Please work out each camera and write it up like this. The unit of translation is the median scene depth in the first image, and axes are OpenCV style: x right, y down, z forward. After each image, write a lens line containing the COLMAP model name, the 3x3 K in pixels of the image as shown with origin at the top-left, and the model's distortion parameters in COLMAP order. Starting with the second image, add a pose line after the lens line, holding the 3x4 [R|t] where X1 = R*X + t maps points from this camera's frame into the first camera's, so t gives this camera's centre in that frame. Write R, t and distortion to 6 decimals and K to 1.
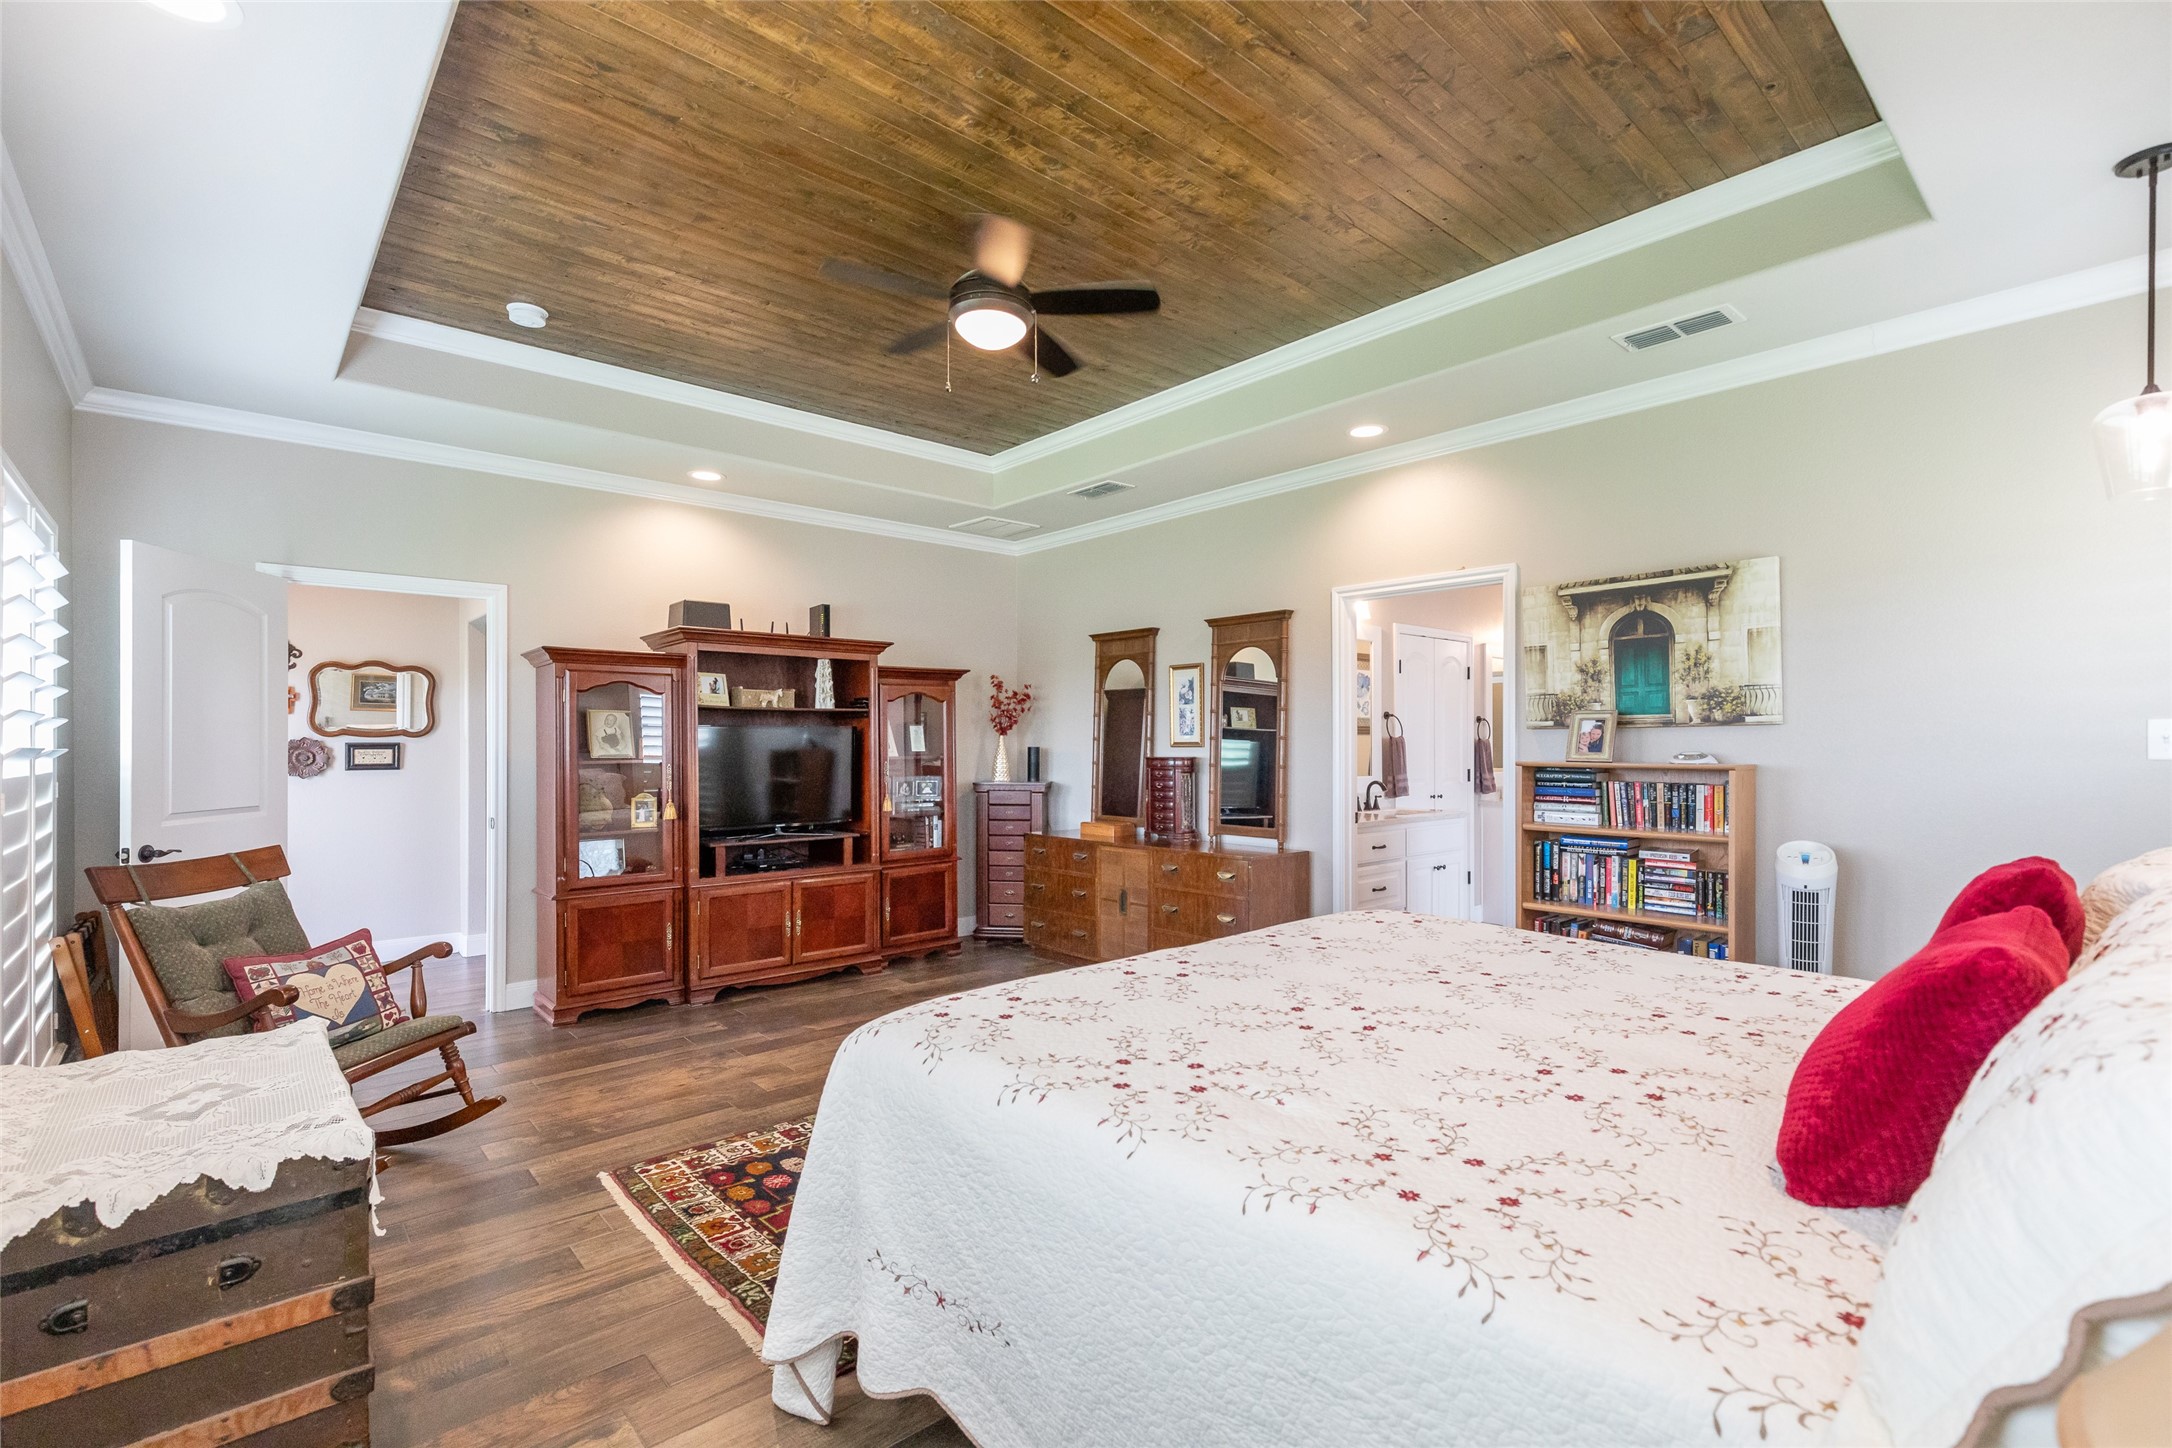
lens RADIAL K [[974.2, 0, 1078.4], [0, 974.2, 734.7], [0, 0, 1]] dist [0.005319, 0.000028]
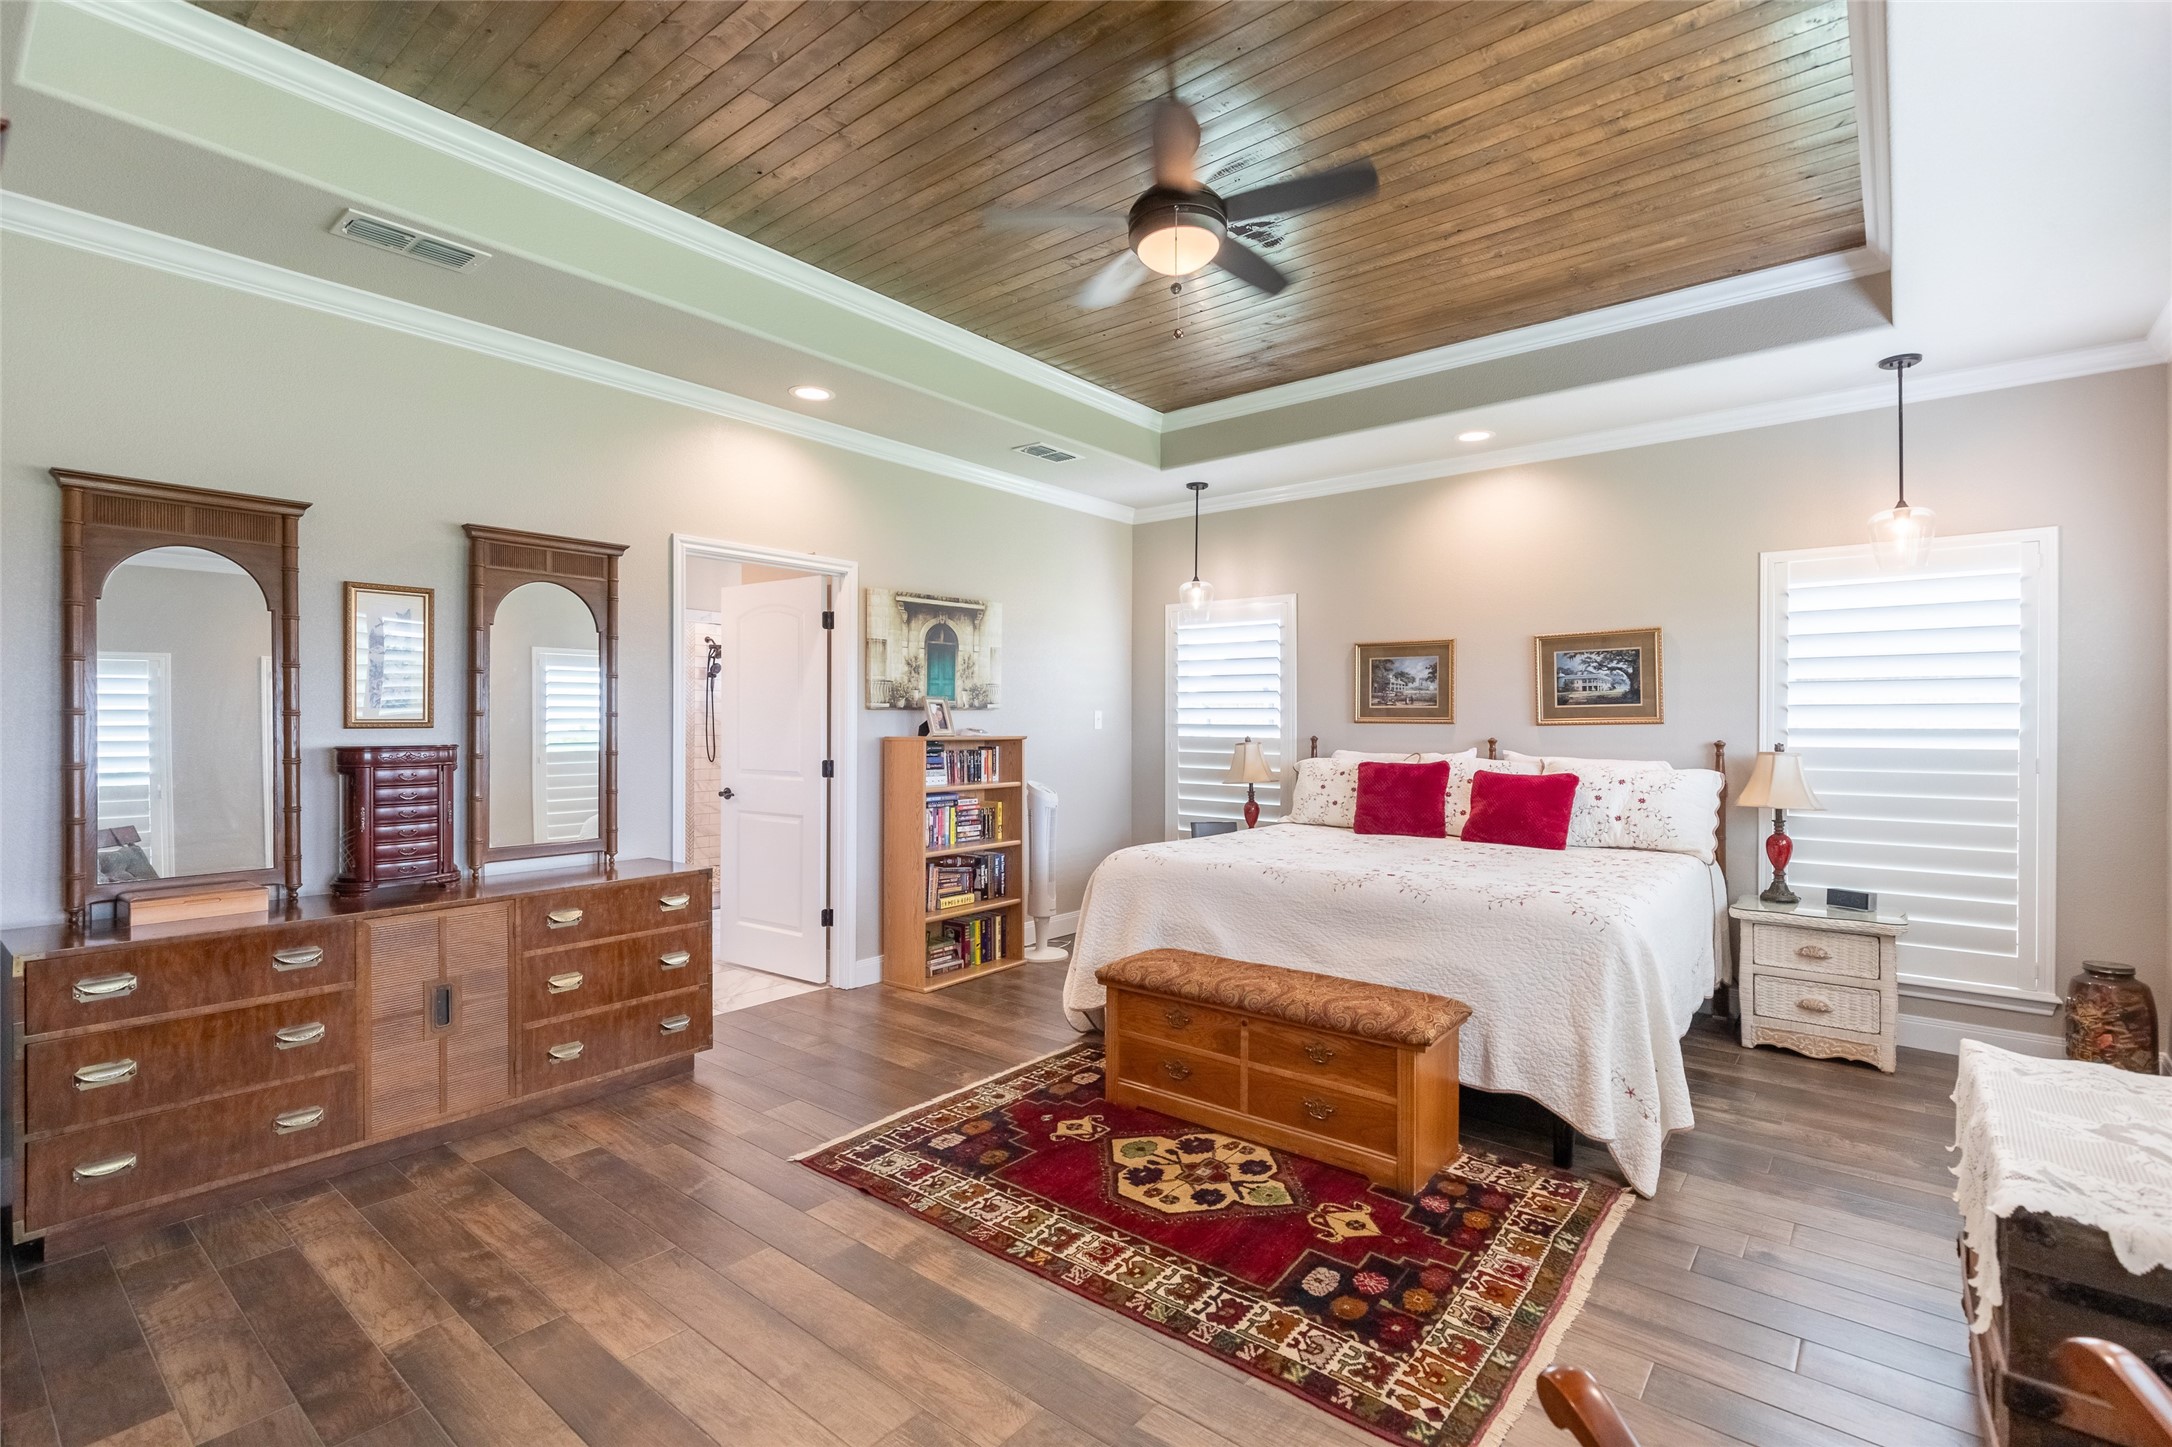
lens RADIAL K [[974.2, 0, 1080.5], [0, 974.2, 722.1], [0, 0, 1]] dist [0.005319, 0.000028]
pose [[-0.148592, -0.002580, 0.988895, -0.816567], [-0.011923, 0.999929, 0.000817, 0.005816], [-0.988827, -0.011669, -0.148613, 1.051411]]
